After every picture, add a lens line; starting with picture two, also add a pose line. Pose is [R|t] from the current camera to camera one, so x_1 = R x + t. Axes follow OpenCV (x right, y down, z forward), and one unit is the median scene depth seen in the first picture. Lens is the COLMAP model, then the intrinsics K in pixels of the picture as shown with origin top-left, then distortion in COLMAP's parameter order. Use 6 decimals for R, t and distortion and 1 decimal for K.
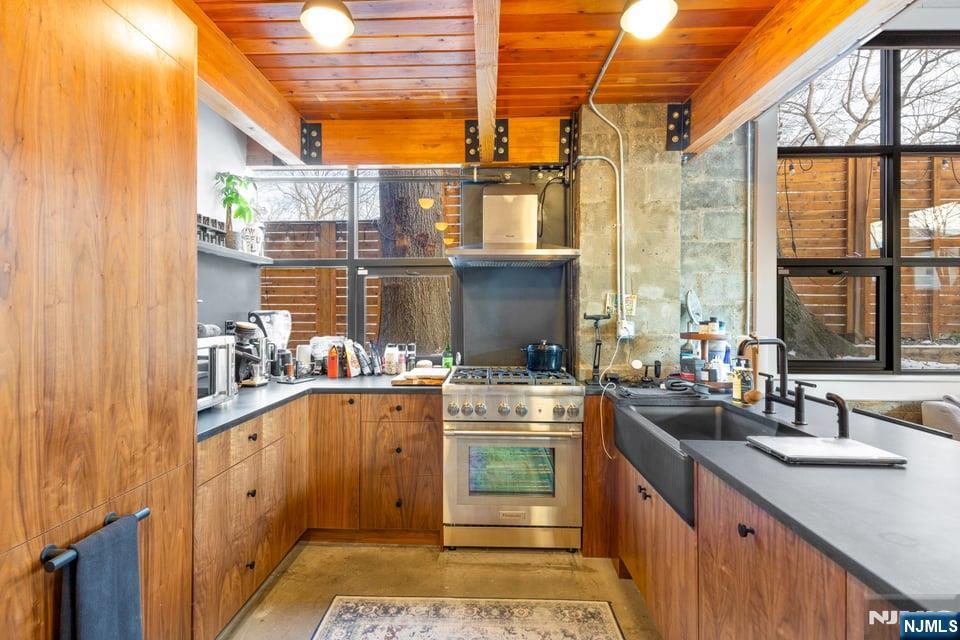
lens RADIAL K [[489.5, 0, 466.3], [0, 489.5, 311.8], [0, 0, 1]] dist [0.021458, -0.000301]
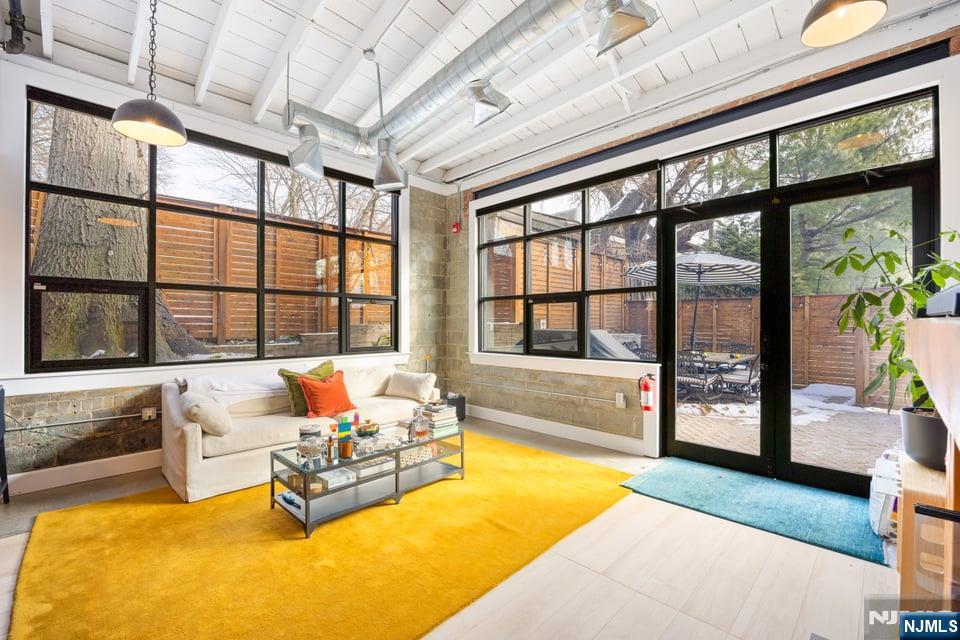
lens RADIAL K [[414.7, 0, 483.5], [0, 414.7, 319.8], [0, 0, 1]] dist [-0.003230, -0.000555]
pose [[0.677979, 0.004219, 0.735069, 0.720501], [-0.001198, 0.999989, -0.004634, 0.001139], [-0.735080, 0.002261, 0.677976, -0.521678]]
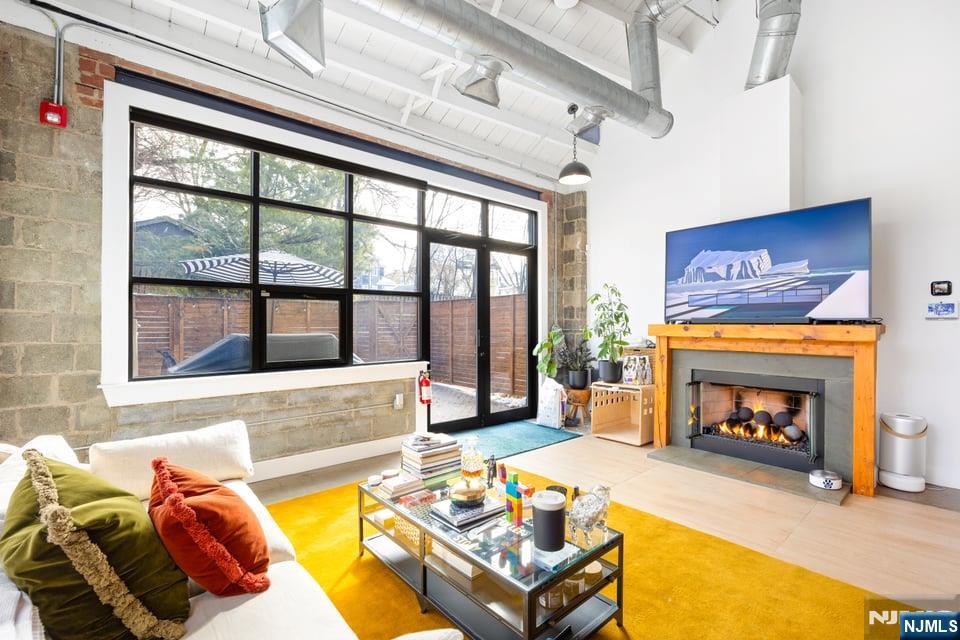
lens RADIAL K [[428.4, 0, 480.0], [0, 428.4, 320.0], [0, 0, 1]] dist [-0.000409, -0.000052]
pose [[-0.678894, 0.007786, 0.734195, 0.793964], [-0.001399, 0.999928, -0.011898, 0.005007], [-0.734235, -0.009104, -0.678834, 0.924154]]
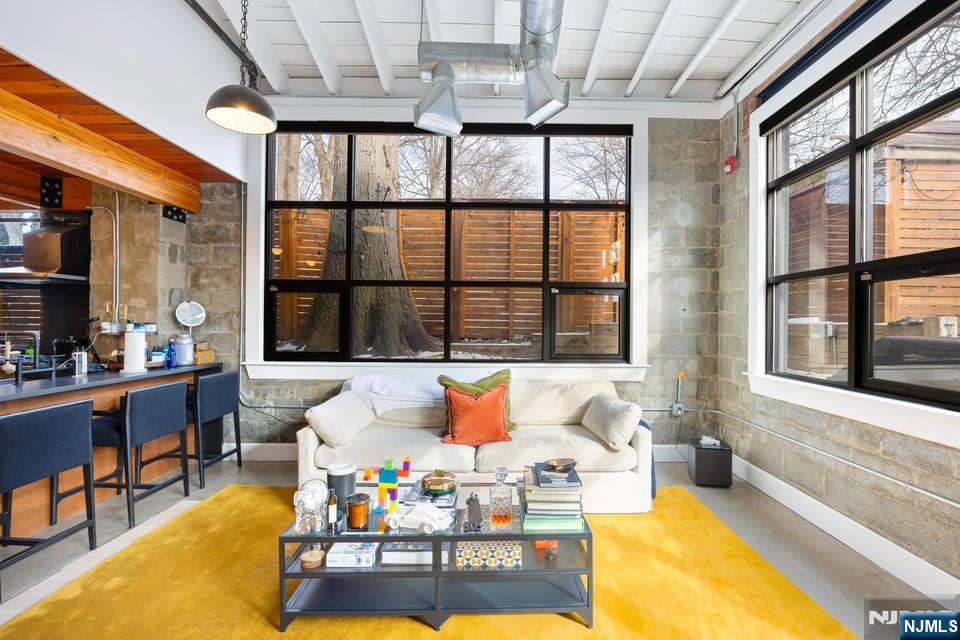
lens RADIAL K [[436.5, 0, 494.4], [0, 436.5, 318.2], [0, 0, 1]] dist [-0.008329, 0.000019]
pose [[0.999178, 0.005011, 0.040225, 1.382054], [-0.004963, 0.999987, -0.001292, 0.001442], [-0.040231, 0.001091, 0.999190, -0.304855]]
